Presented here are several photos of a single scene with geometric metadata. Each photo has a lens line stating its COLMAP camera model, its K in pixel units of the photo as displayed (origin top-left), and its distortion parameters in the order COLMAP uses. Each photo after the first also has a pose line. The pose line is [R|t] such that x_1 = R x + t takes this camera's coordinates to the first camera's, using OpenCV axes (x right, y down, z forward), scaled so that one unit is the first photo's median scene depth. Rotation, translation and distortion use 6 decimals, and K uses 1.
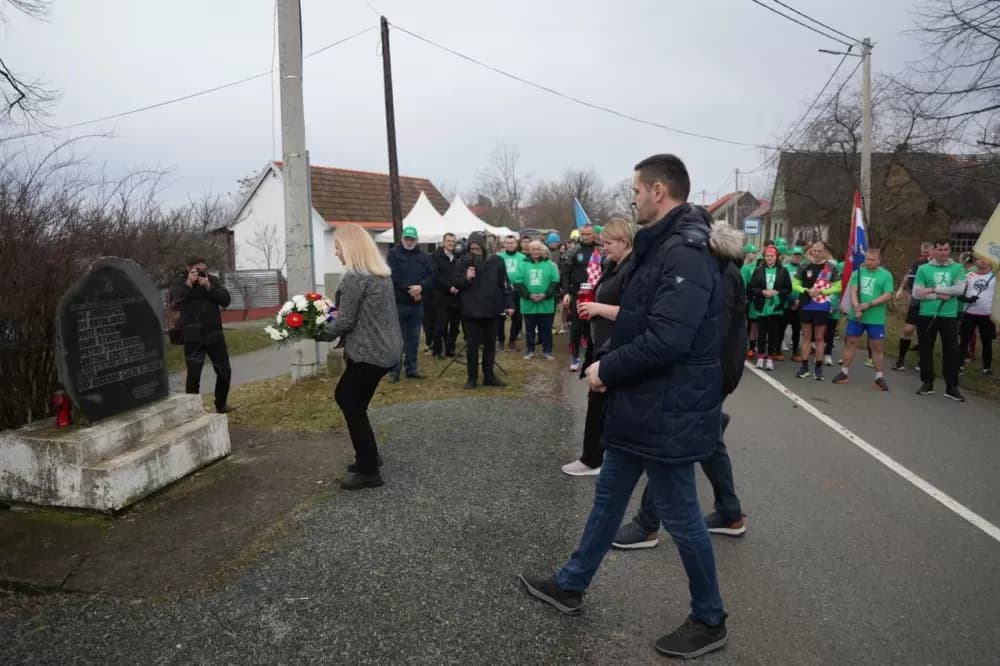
lens RADIAL K [[679.7, 0, 500.6], [0, 679.7, 331.6], [0, 0, 1]] dist [-0.086615, 0.035398]
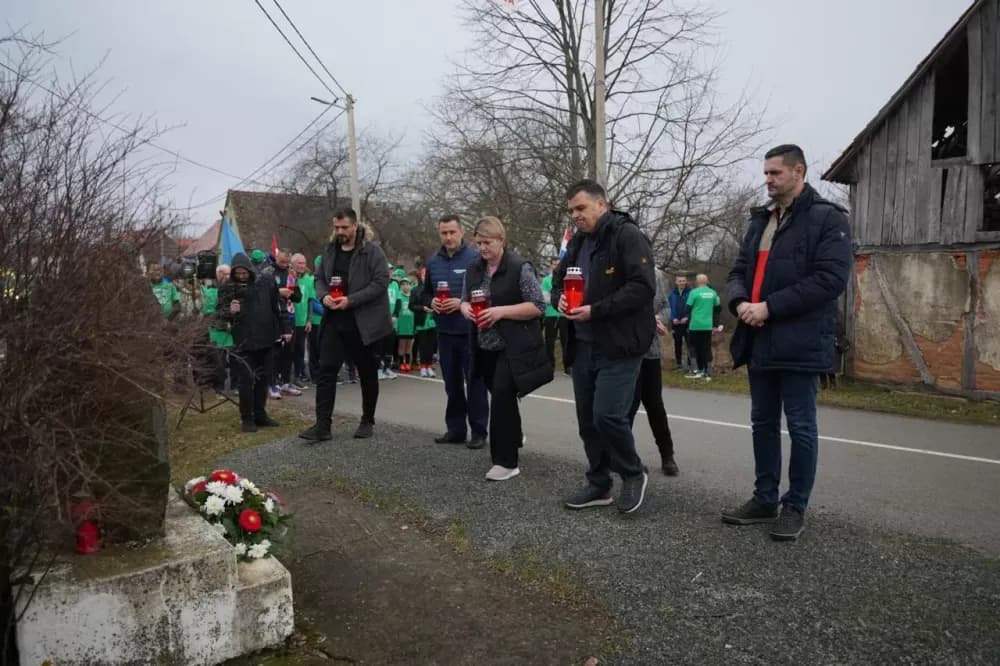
lens RADIAL K [[679.7, 0, 497.3], [0, 679.7, 320.3], [0, 0, 1]] dist [-0.086615, 0.035398]
pose [[0.665350, -0.061986, 0.743954, -0.440919], [0.116688, 0.992933, -0.021628, -0.000288], [-0.737356, 0.101201, 0.667881, 0.184851]]
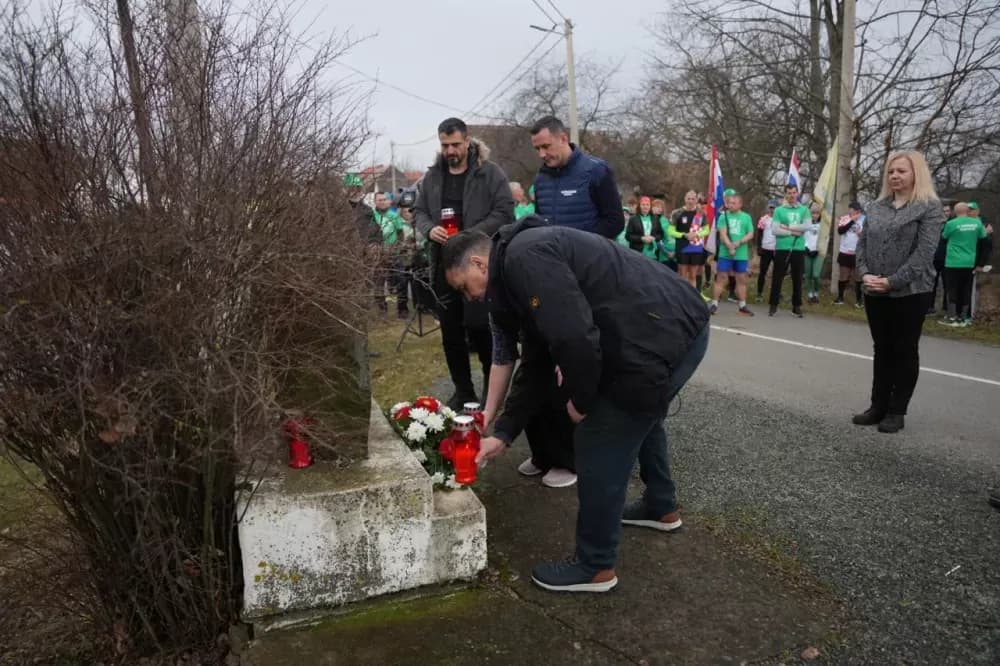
lens RADIAL K [[679.7, 0, 493.3], [0, 679.7, 308.7], [0, 0, 1]] dist [-0.086615, 0.035398]
pose [[0.867864, -0.092907, 0.488037, -0.419491], [0.090208, 0.995498, 0.029098, -0.000251], [-0.488543, 0.018771, 0.872338, 0.203610]]
